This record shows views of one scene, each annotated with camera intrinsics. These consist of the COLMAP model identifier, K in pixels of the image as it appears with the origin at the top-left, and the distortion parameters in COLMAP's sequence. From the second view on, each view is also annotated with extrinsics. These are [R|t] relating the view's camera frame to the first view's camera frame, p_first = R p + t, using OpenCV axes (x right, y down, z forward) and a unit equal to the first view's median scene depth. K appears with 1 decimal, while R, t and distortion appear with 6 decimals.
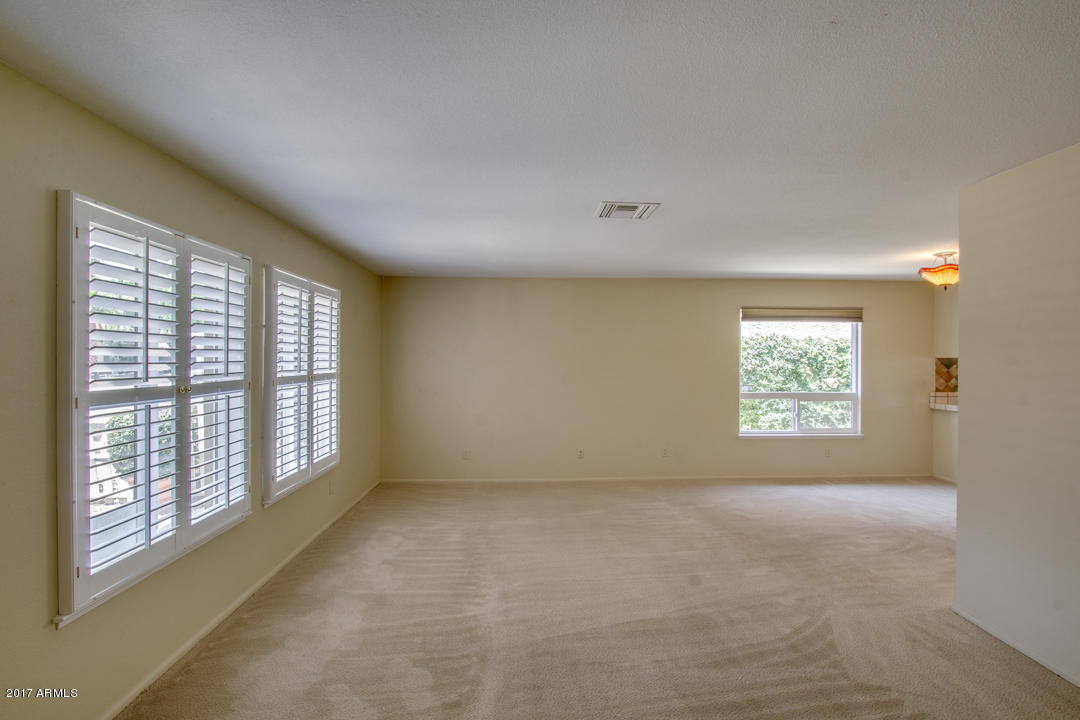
lens RADIAL K [[505.5, 0, 535.9], [0, 505.5, 365.0], [0, 0, 1]] dist [-0.004451, -0.000904]
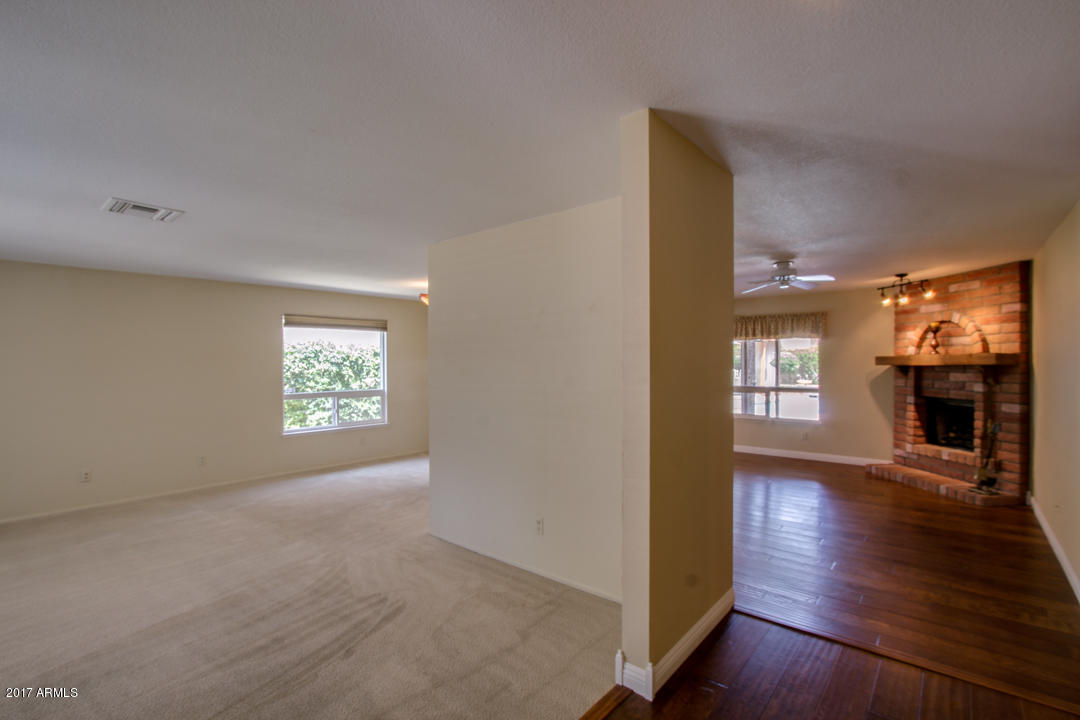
lens RADIAL K [[505.5, 0, 535.9], [0, 505.5, 365.0], [0, 0, 1]] dist [-0.004451, -0.000904]
pose [[0.681481, -0.013375, 0.731714, -0.010207], [0.018838, 0.999822, 0.000731, 0.002211], [-0.731594, 0.013286, 0.681612, -0.103700]]
